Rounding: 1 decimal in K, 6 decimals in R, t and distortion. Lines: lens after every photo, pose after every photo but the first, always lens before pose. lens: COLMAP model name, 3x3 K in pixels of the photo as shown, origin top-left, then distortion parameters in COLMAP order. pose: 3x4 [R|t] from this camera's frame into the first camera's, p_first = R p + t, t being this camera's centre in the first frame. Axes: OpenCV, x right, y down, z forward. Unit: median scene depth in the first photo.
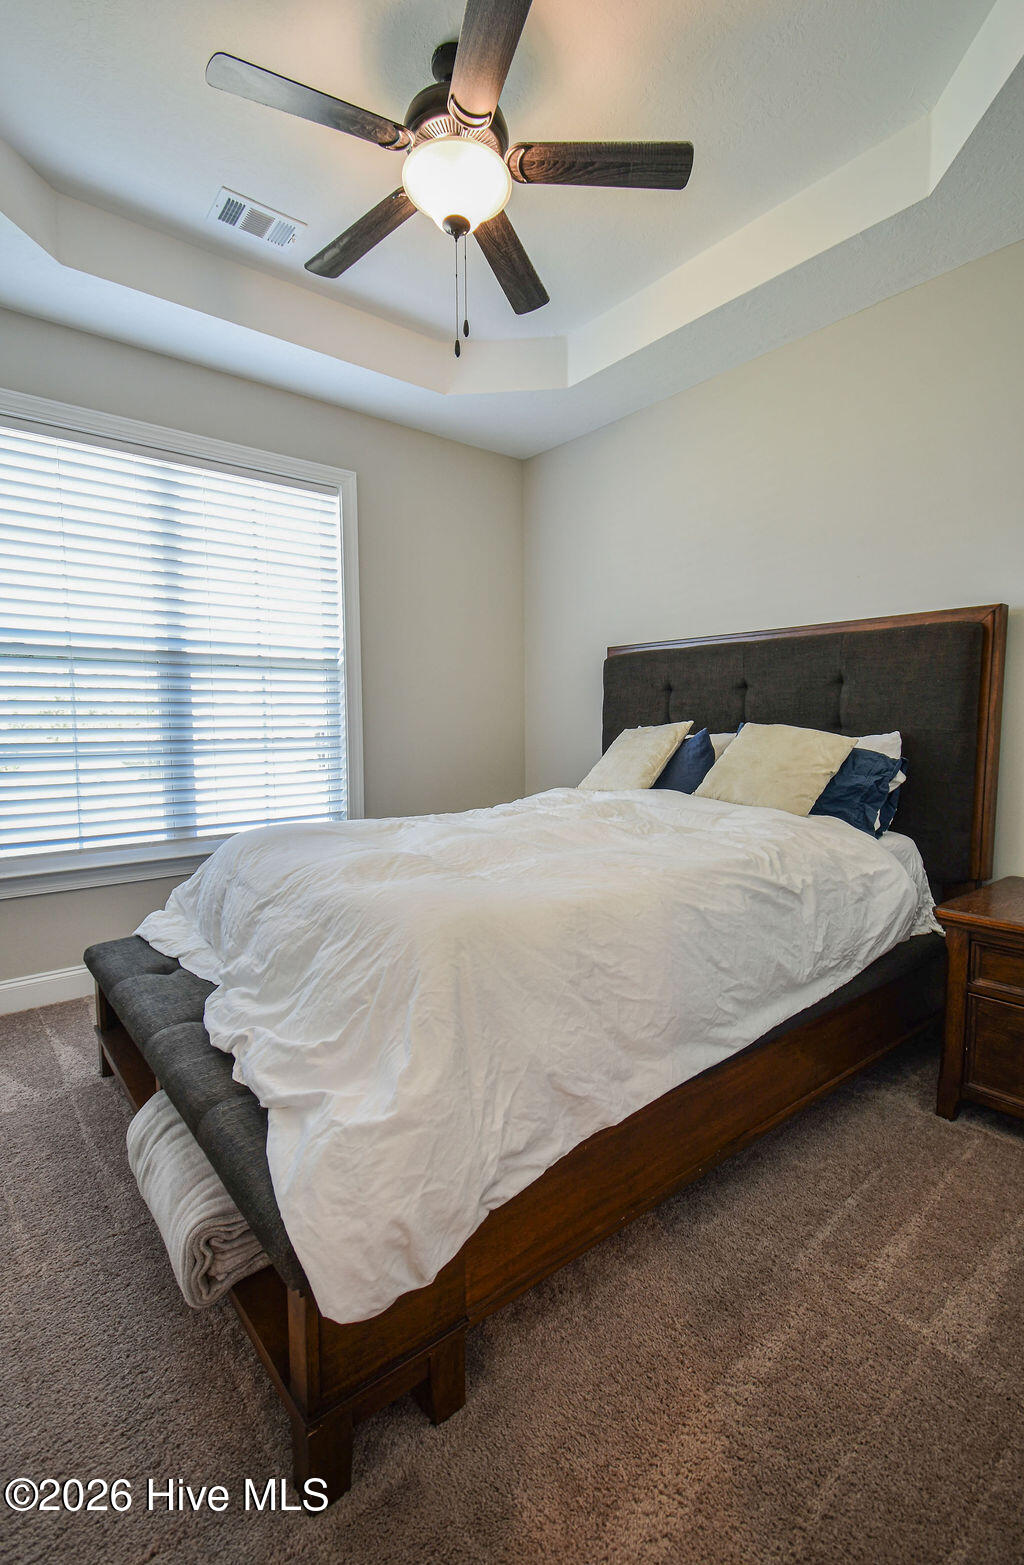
lens RADIAL K [[692.8, 0, 512.0], [0, 692.8, 782.5], [0, 0, 1]] dist [-0.000143, 0.000625]
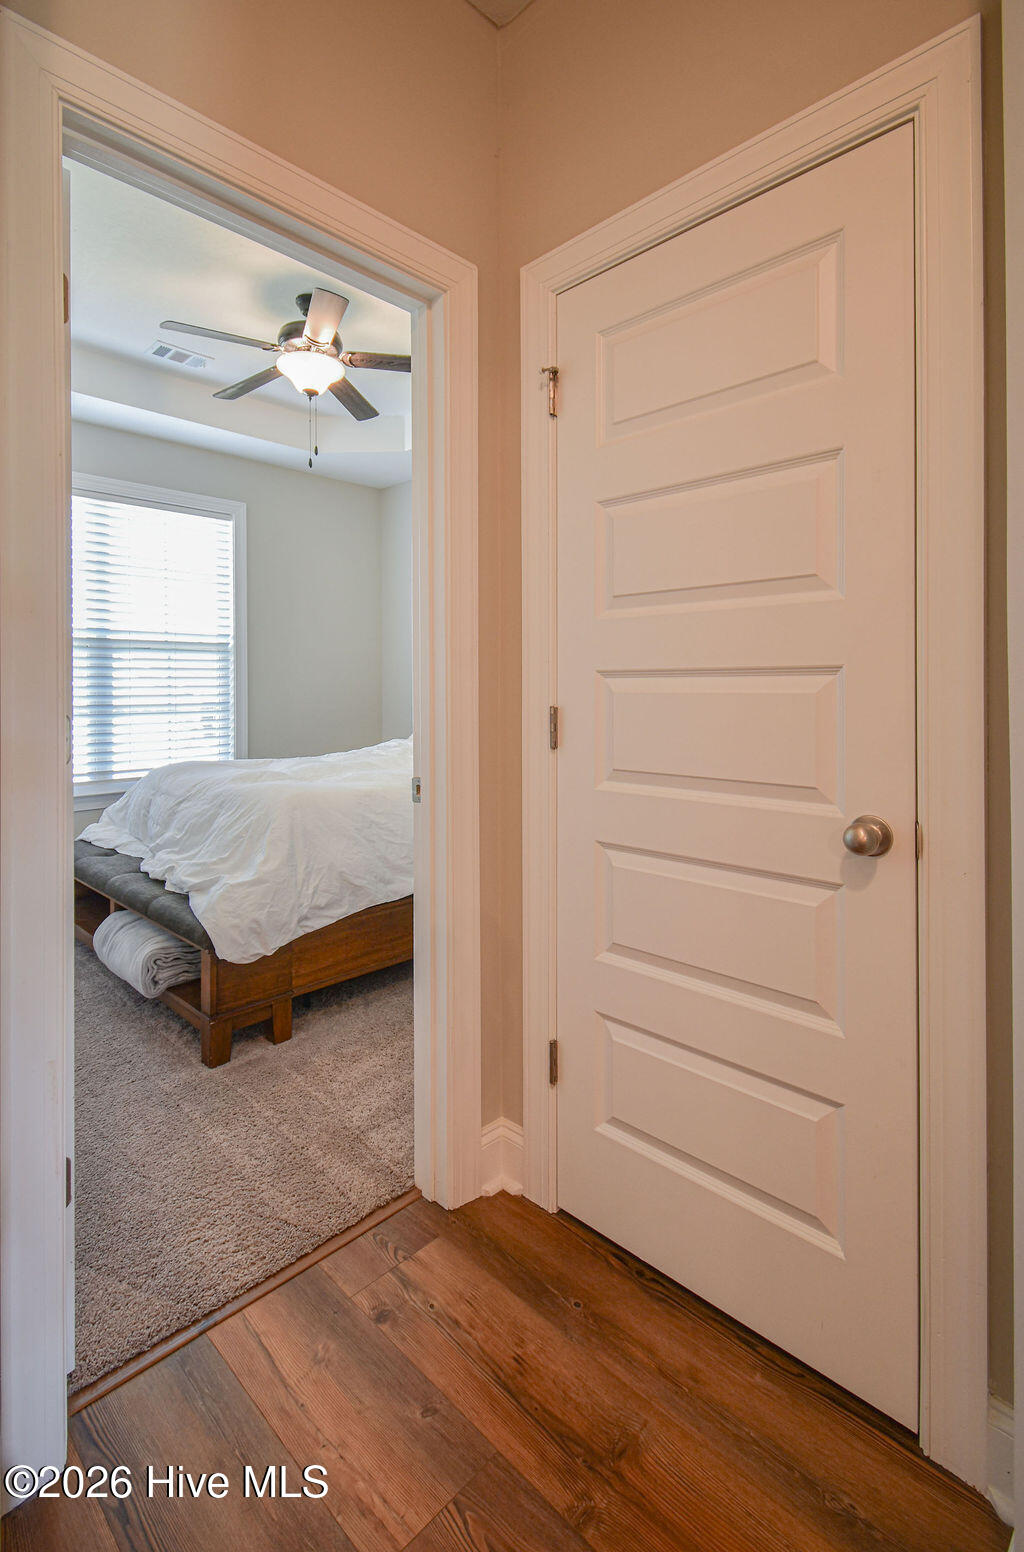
lens RADIAL K [[742.3, 0, 511.8], [0, 742.3, 686.4], [0, 0, 1]] dist [0.001495, -0.000107]
pose [[0.992175, -0.001267, 0.124846, 0.175043], [0.012666, 0.995812, -0.090547, 0.063101], [-0.124208, 0.091420, 0.988036, -0.749921]]
